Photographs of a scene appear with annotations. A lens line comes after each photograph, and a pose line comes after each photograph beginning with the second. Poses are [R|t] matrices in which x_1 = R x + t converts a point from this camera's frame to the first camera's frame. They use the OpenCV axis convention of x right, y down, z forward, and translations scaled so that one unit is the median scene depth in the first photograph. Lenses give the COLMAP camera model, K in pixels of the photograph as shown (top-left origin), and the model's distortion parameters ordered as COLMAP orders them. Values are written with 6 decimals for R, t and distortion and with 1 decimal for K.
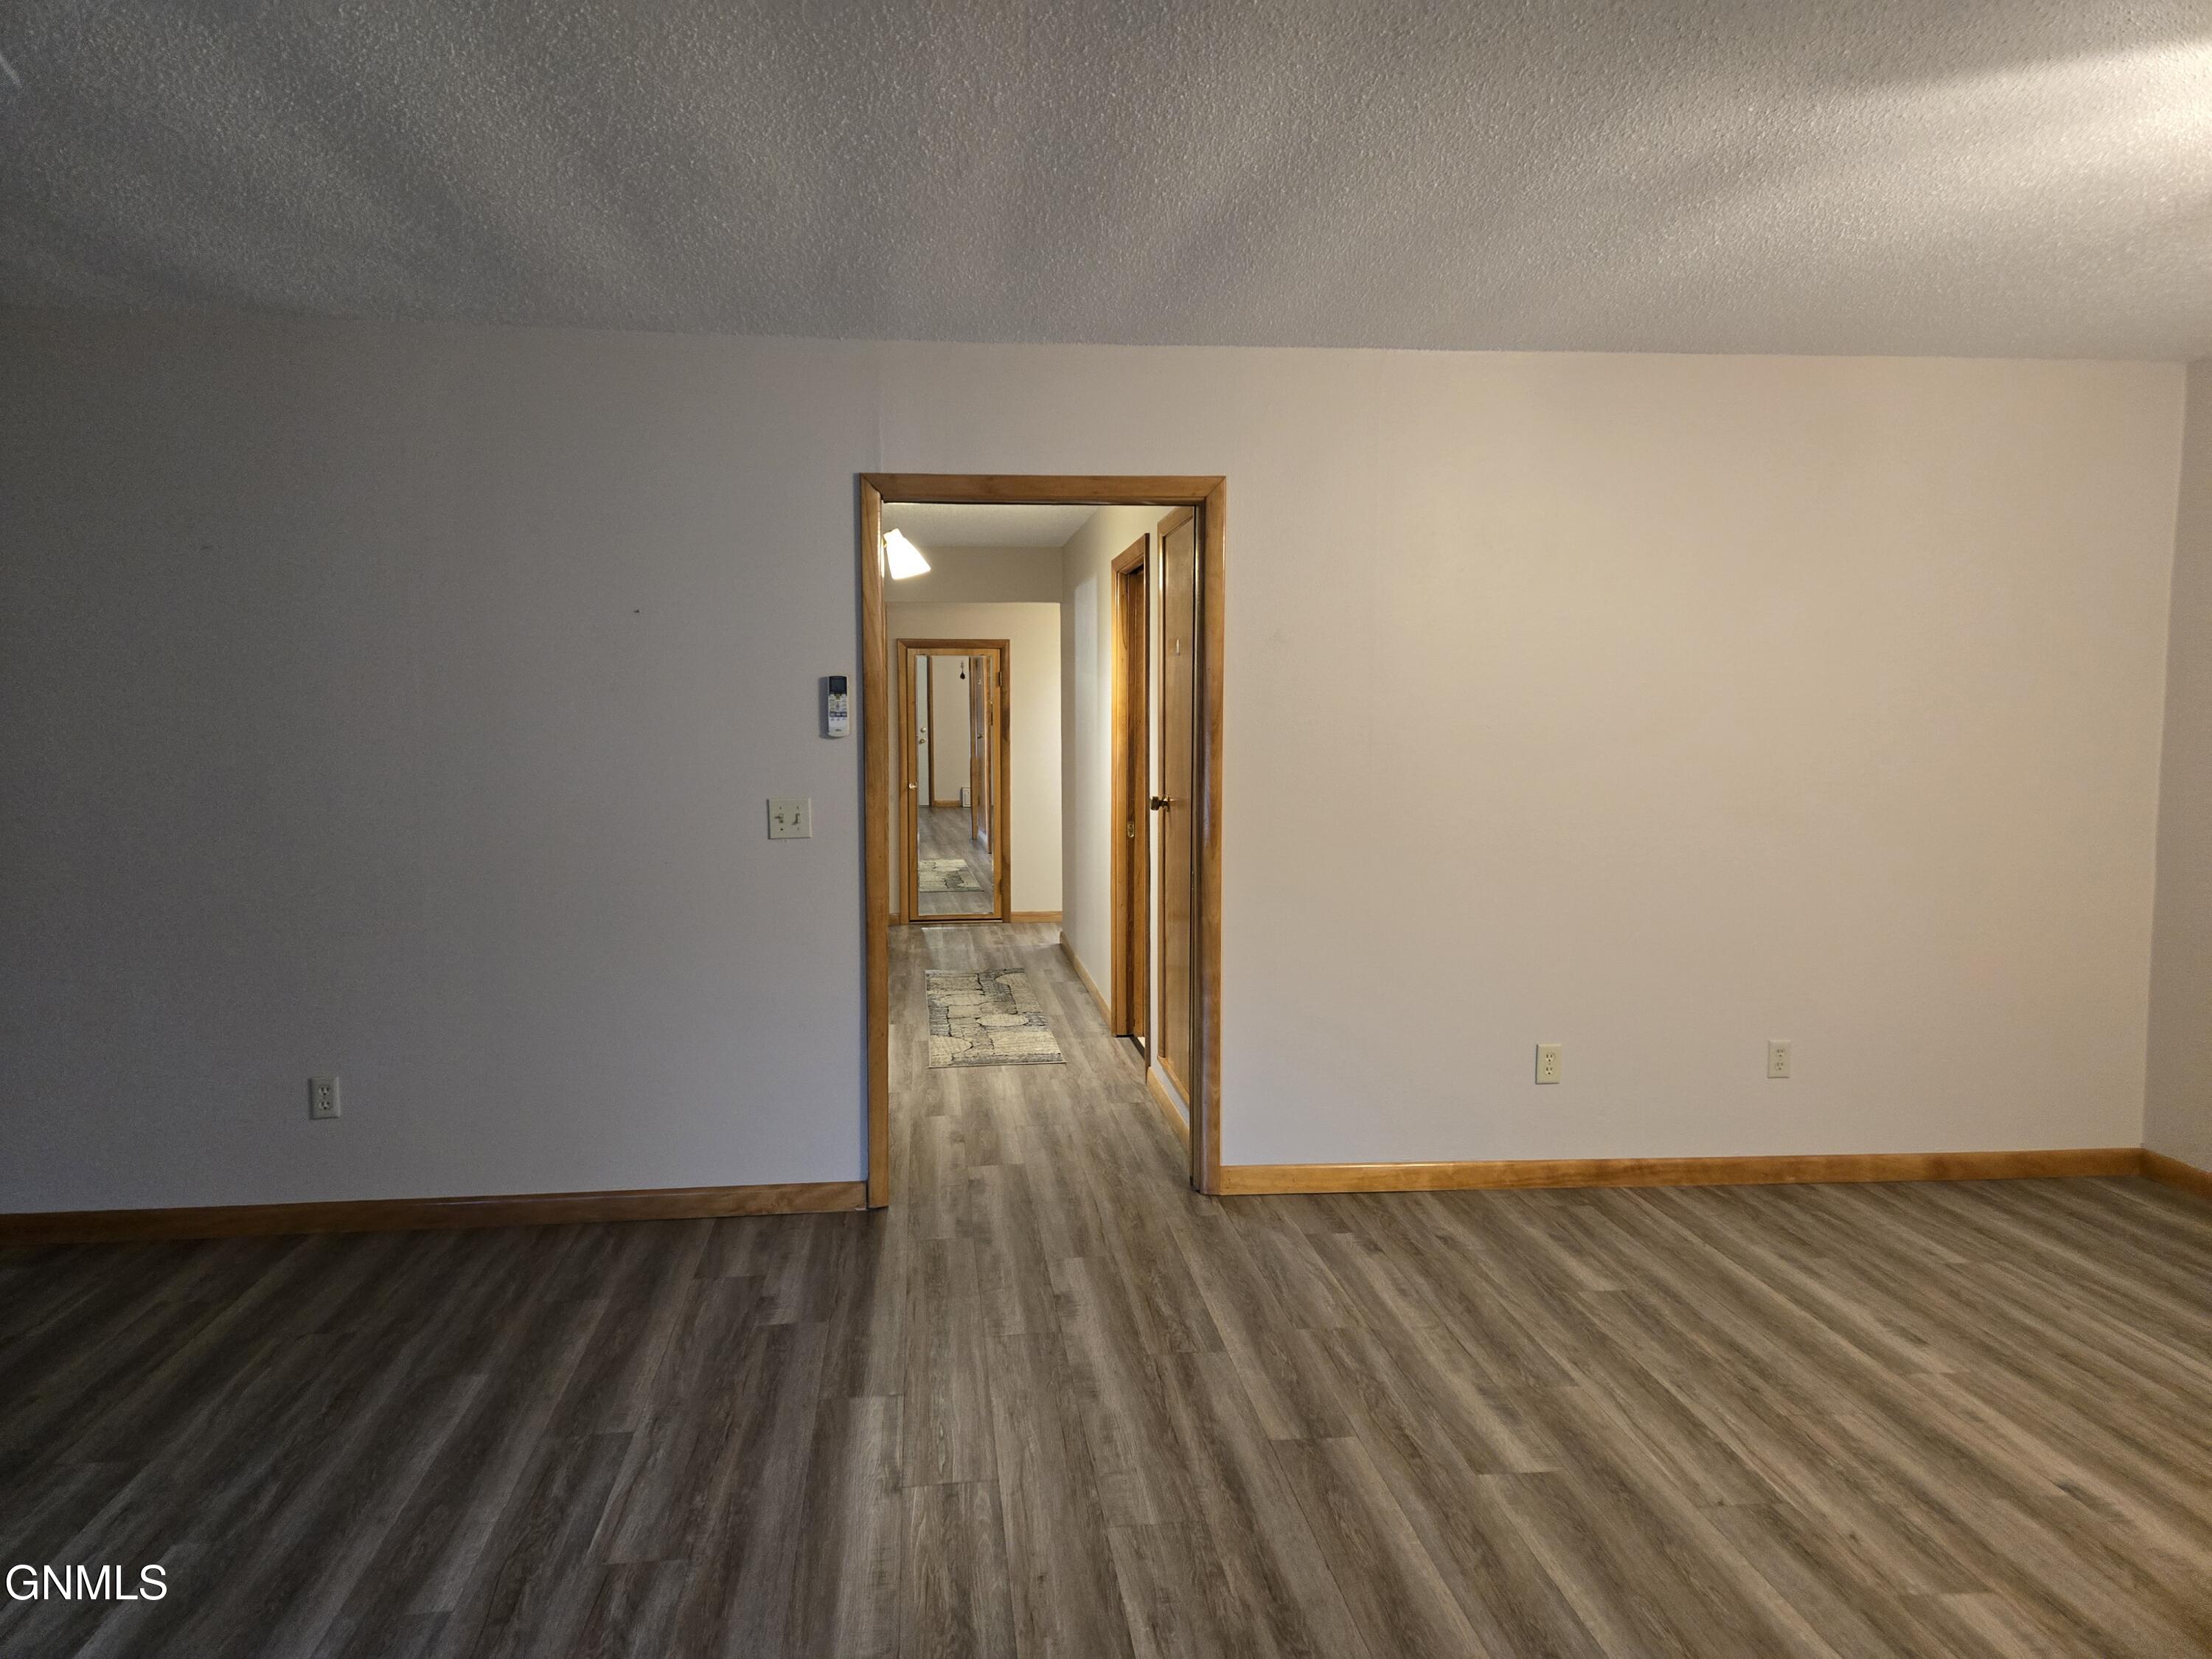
lens RADIAL K [[1457.2, 0, 1092.6], [0, 1457.2, 817.9], [0, 0, 1]] dist [0.077648, -0.052785]
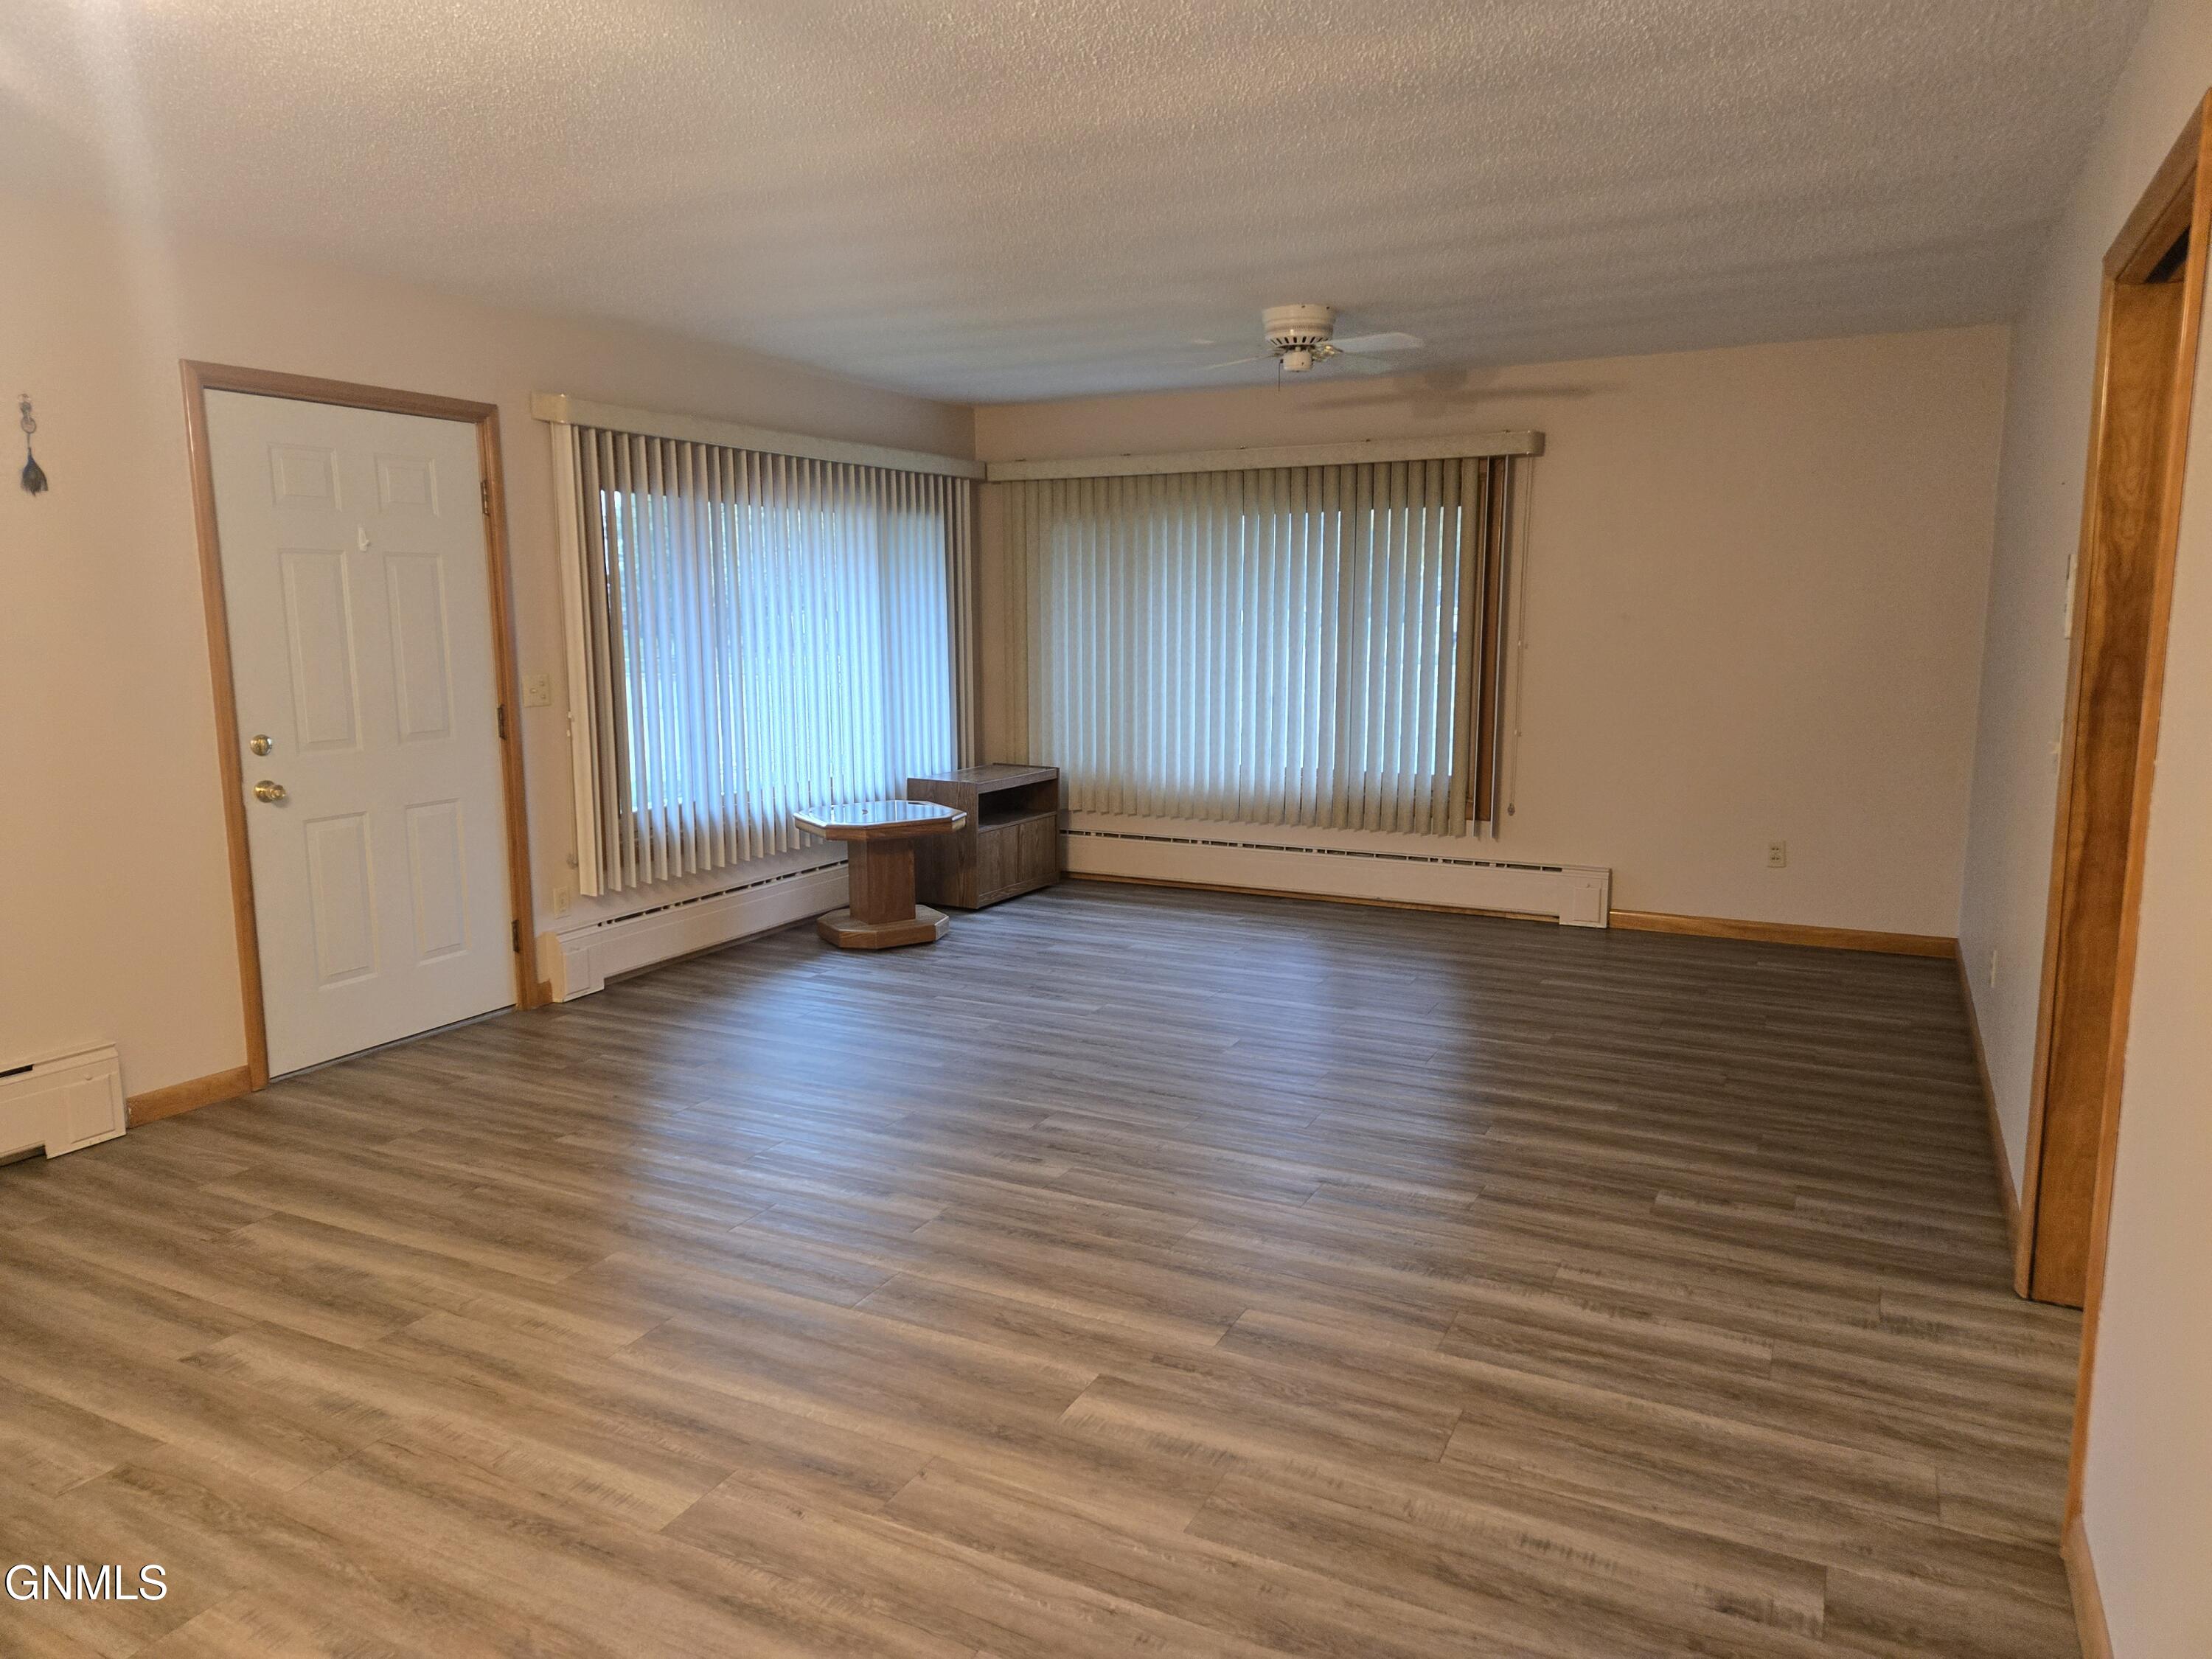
lens RADIAL K [[1457.2, 0, 1092.6], [0, 1457.2, 817.9], [0, 0, 1]] dist [0.077648, -0.052785]
pose [[-0.557407, 0.120982, -0.821377, 0.837266], [-0.067062, 0.979532, 0.189787, -0.090977], [0.827526, 0.160872, -0.537885, 1.191848]]
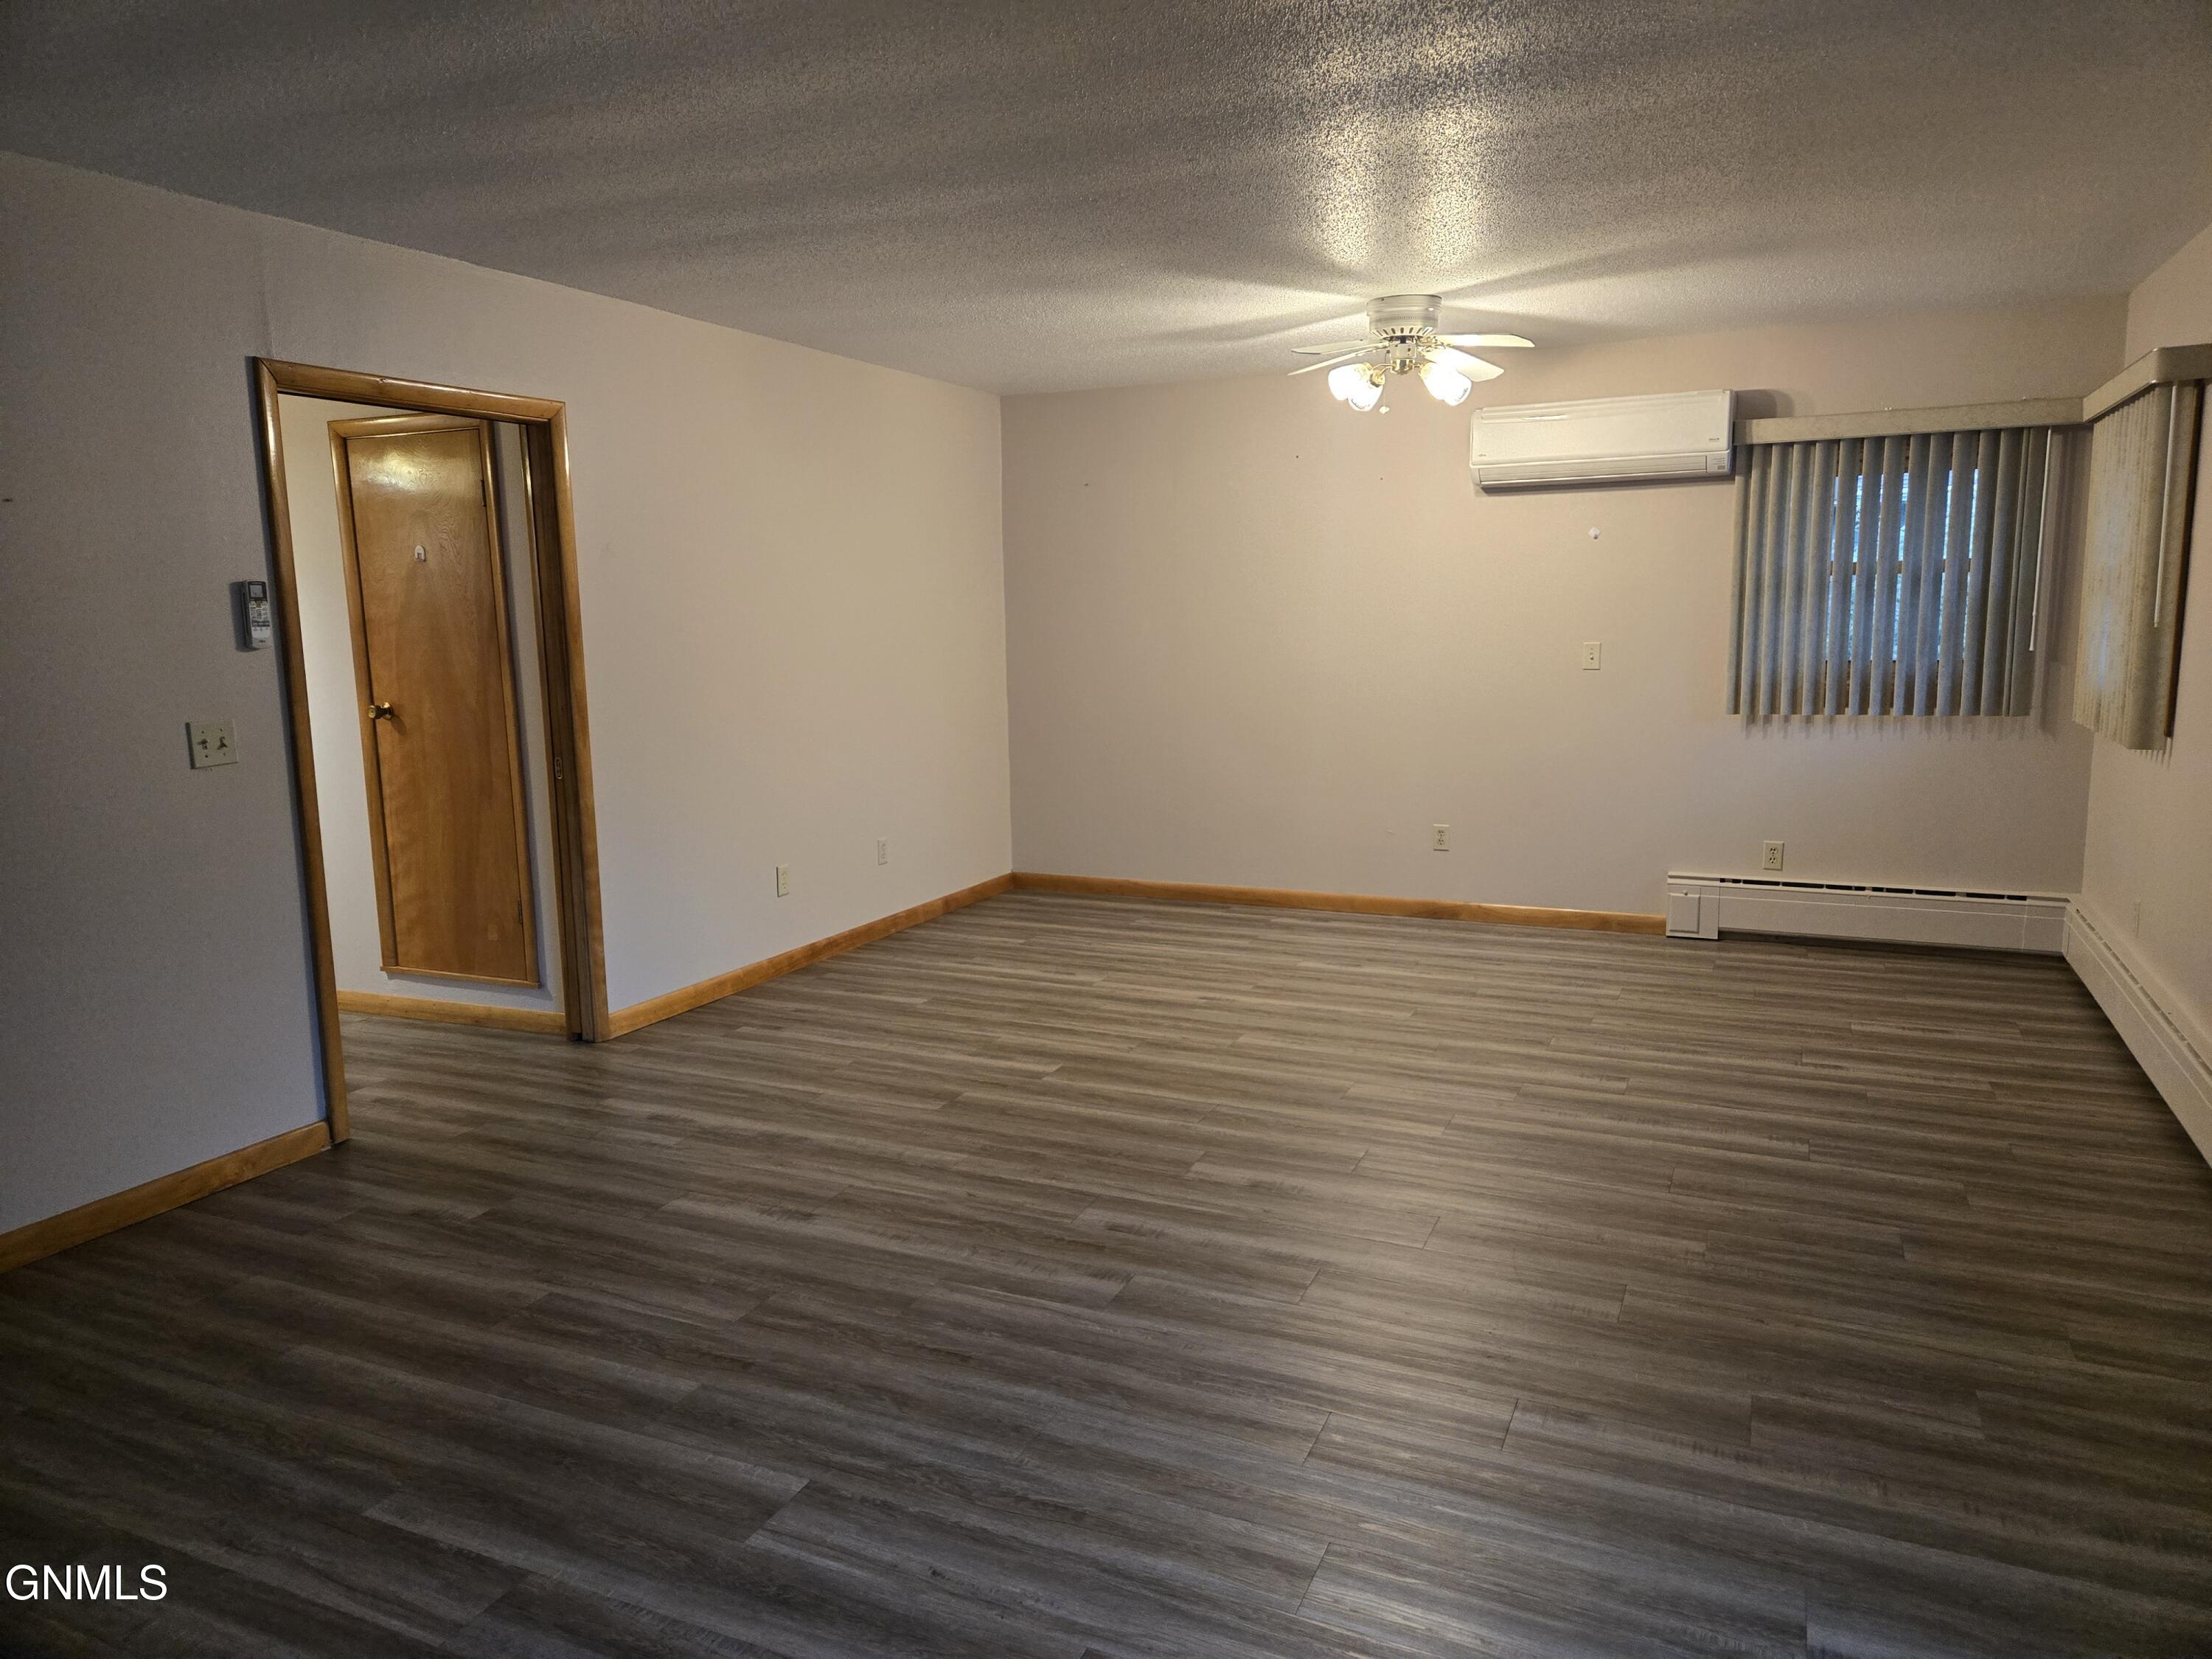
lens RADIAL K [[1457.2, 0, 1092.6], [0, 1457.2, 817.9], [0, 0, 1]] dist [0.077648, -0.052785]
pose [[0.518788, -0.135029, 0.844172, -0.829083], [0.087220, 0.990655, 0.104858, -0.002955], [-0.850442, 0.019230, 0.525717, 0.085534]]
